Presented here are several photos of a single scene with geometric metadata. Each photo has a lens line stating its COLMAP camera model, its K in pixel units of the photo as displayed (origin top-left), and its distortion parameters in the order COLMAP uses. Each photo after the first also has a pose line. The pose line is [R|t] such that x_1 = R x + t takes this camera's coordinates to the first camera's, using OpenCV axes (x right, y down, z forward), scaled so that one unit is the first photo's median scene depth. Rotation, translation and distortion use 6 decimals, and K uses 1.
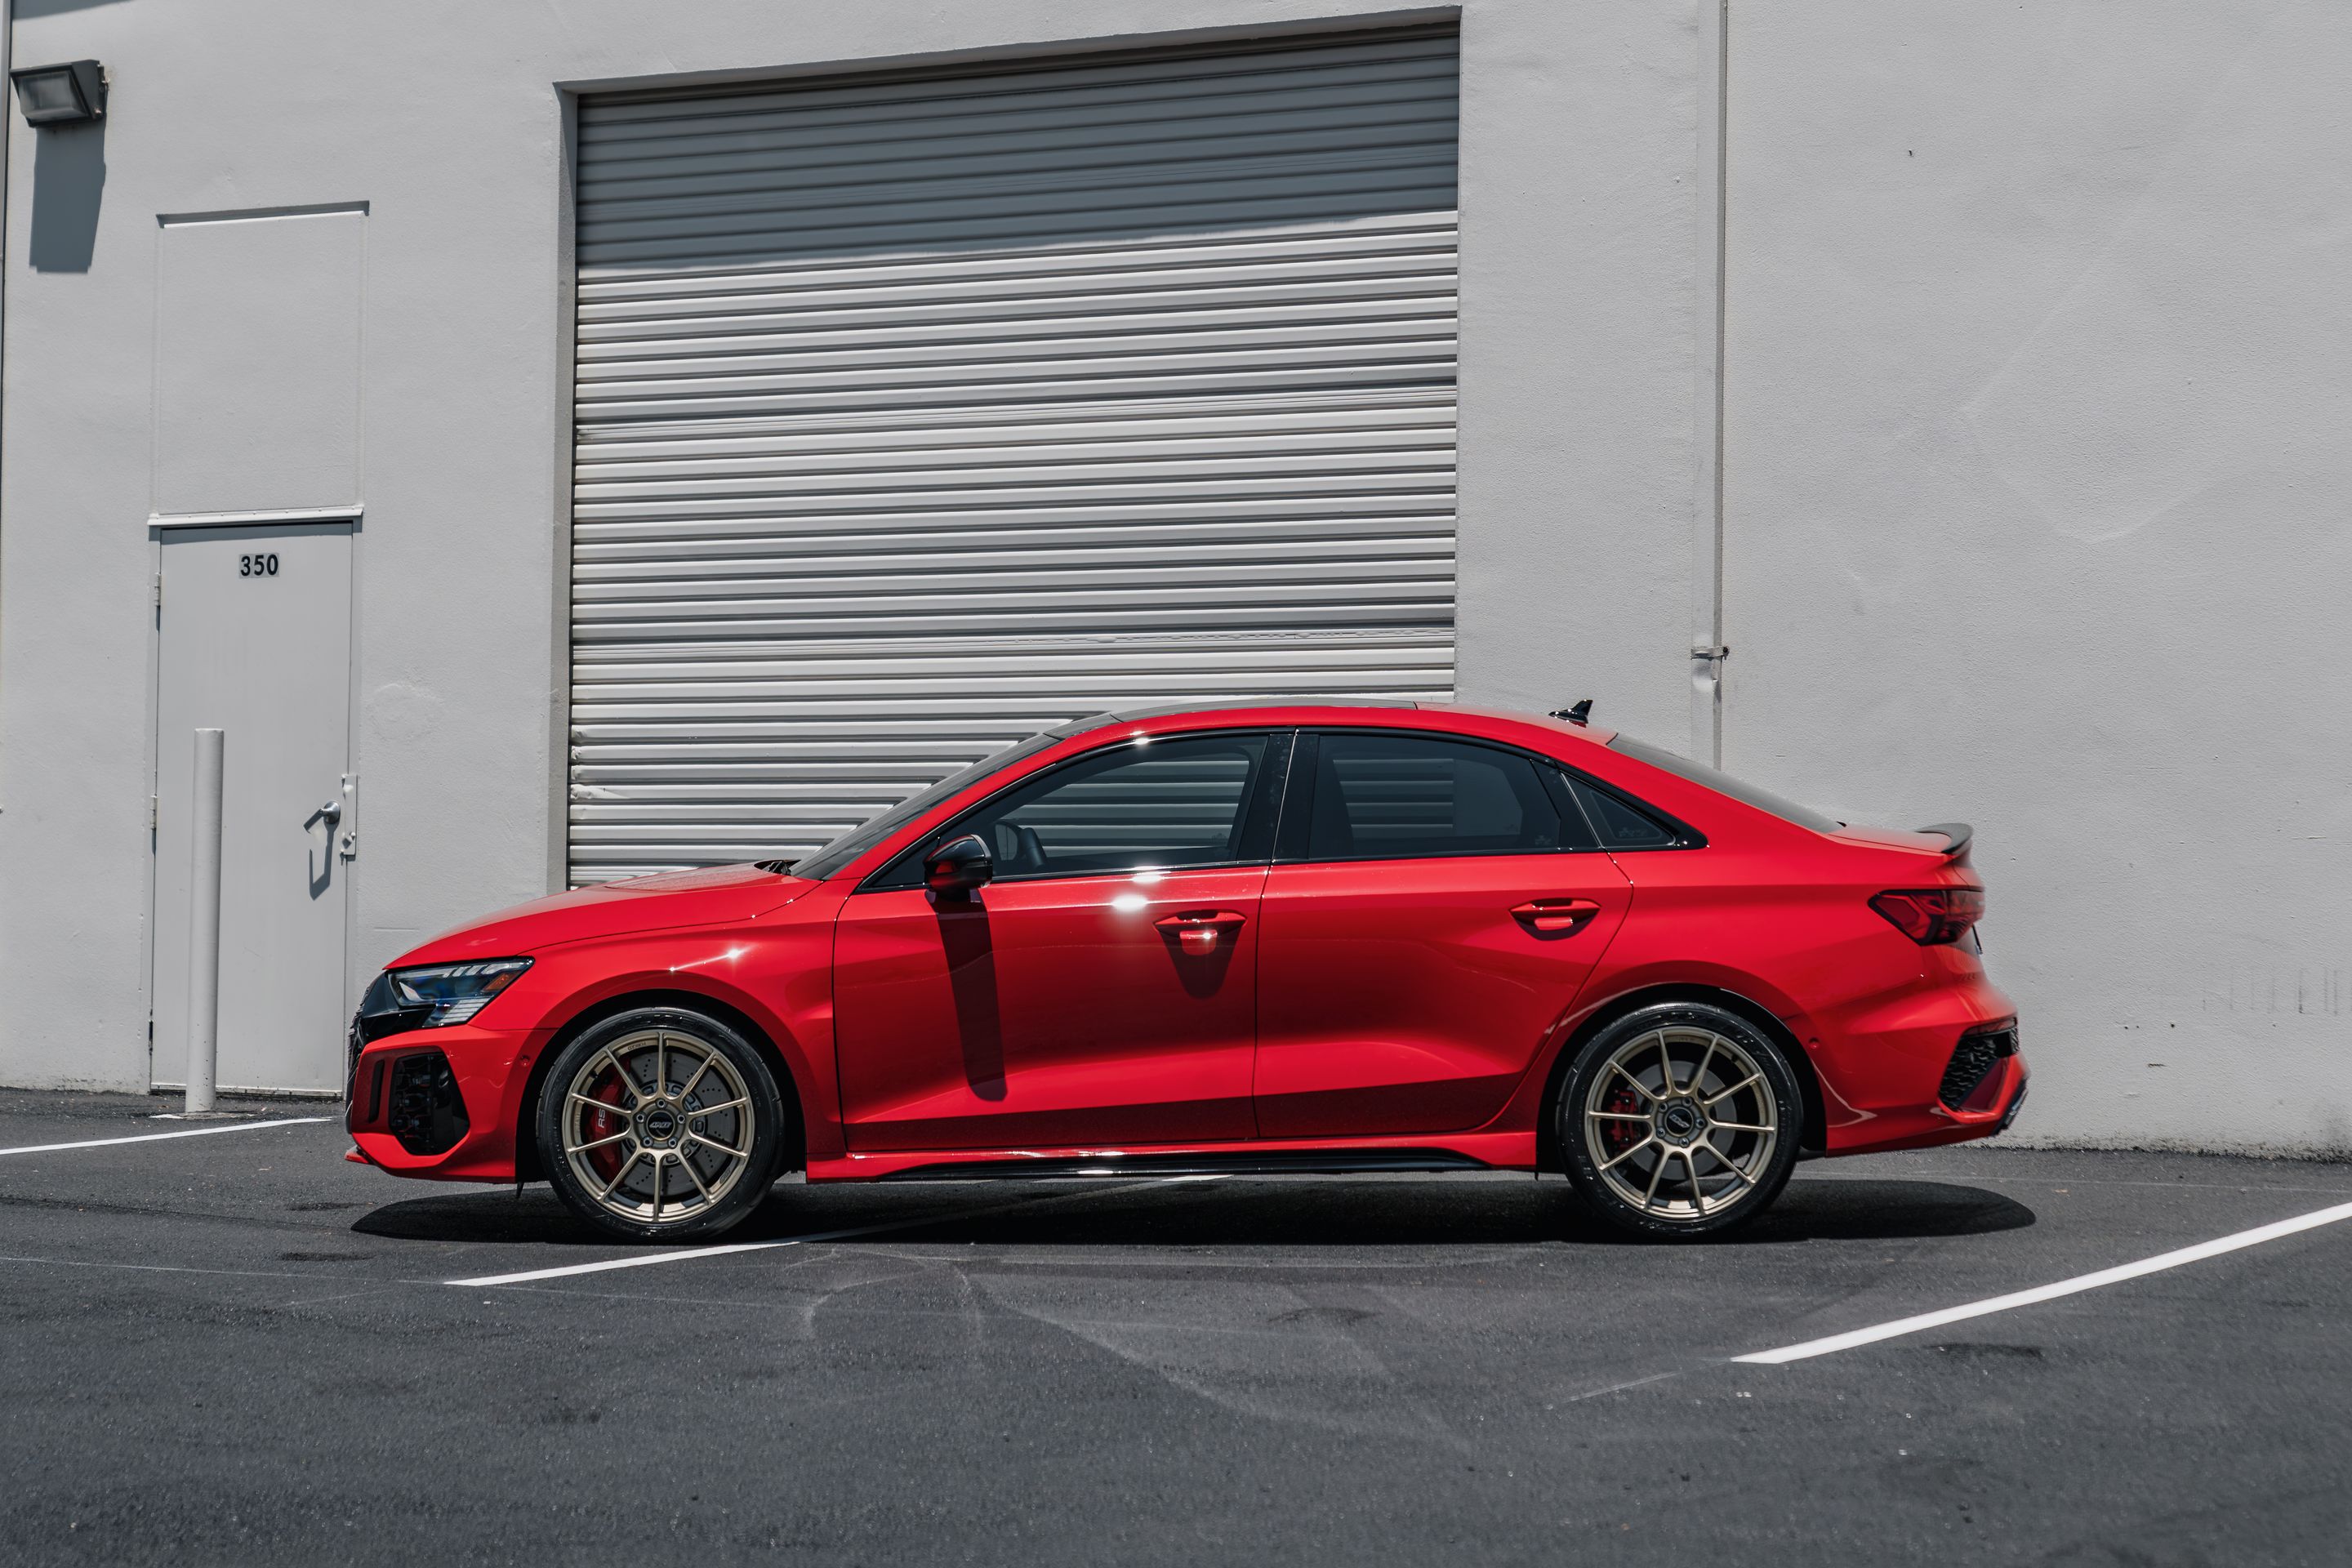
lens RADIAL K [[5310.8, 0, 1176.0], [0, 5310.8, 784.0], [0, 0, 1]] dist [-0.169274, 0.076786]
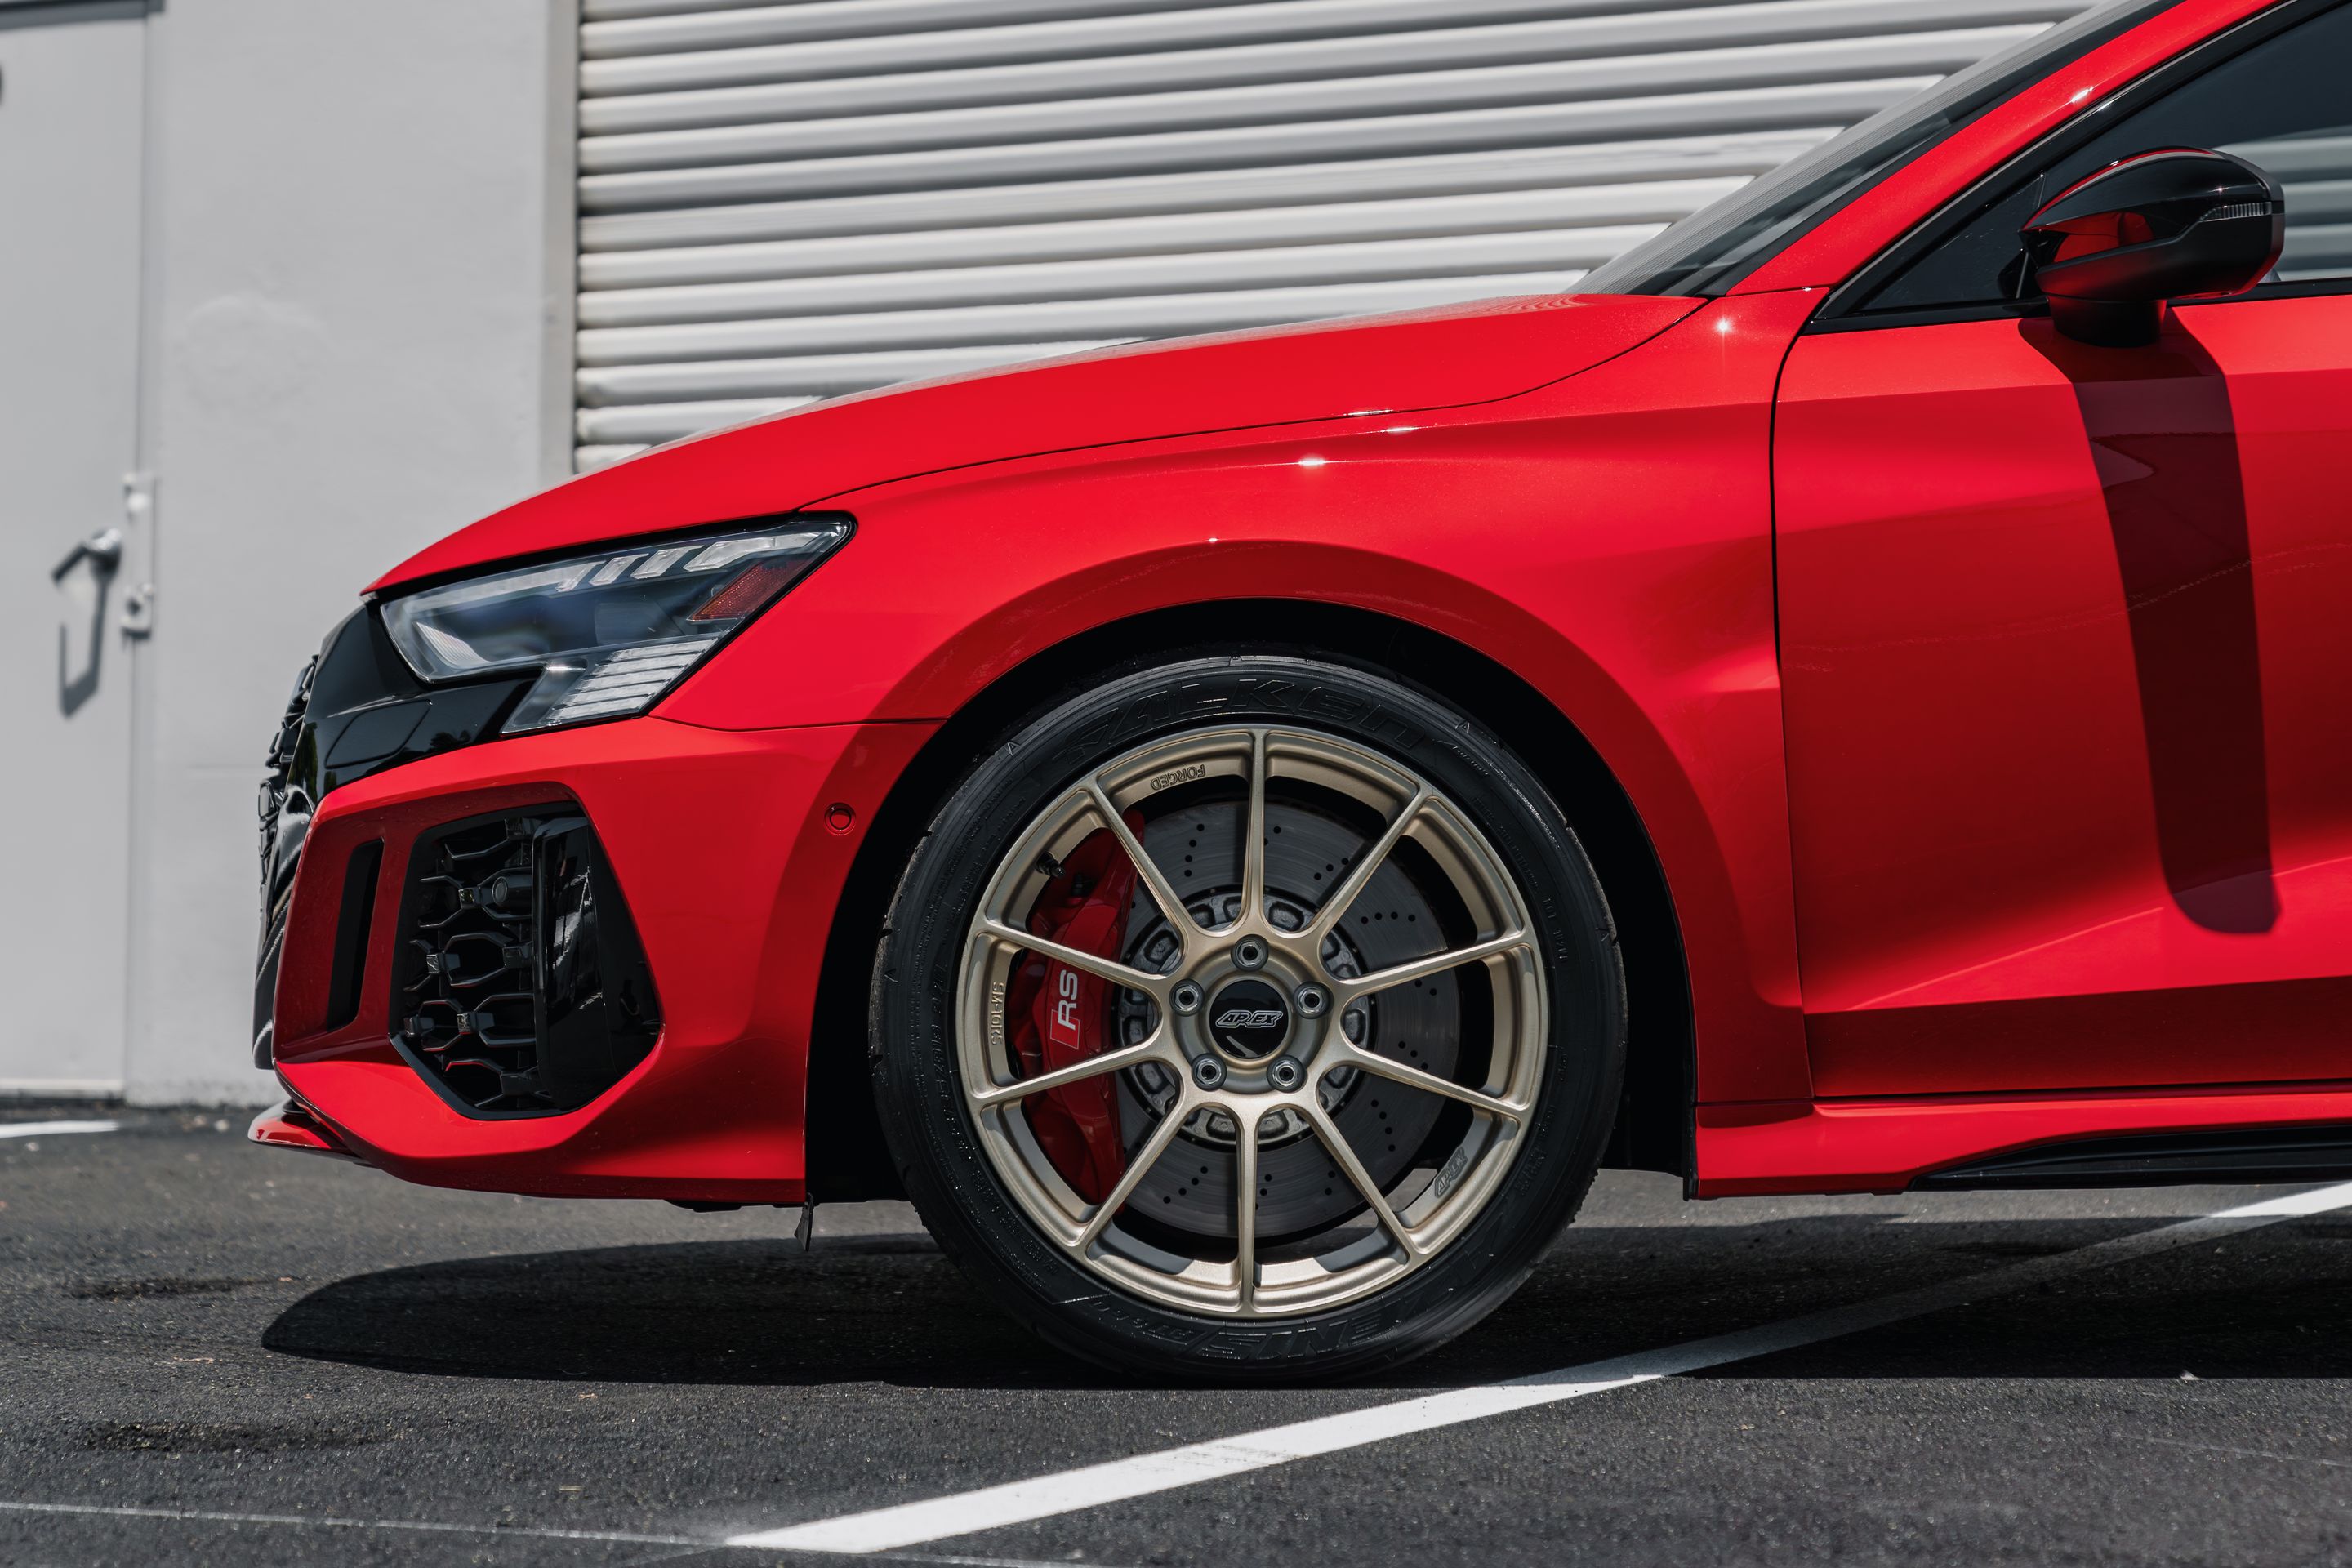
lens RADIAL K [[5752.9, 0, 1176.0], [0, 5752.9, 784.0], [0, 0, 1]] dist [0.030545, 0.101971]
pose [[0.999168, 0.000456, 0.040781, -0.116240], [0.000120, 0.999900, -0.014132, 0.054810], [-0.040783, 0.014125, 0.999068, 0.644563]]
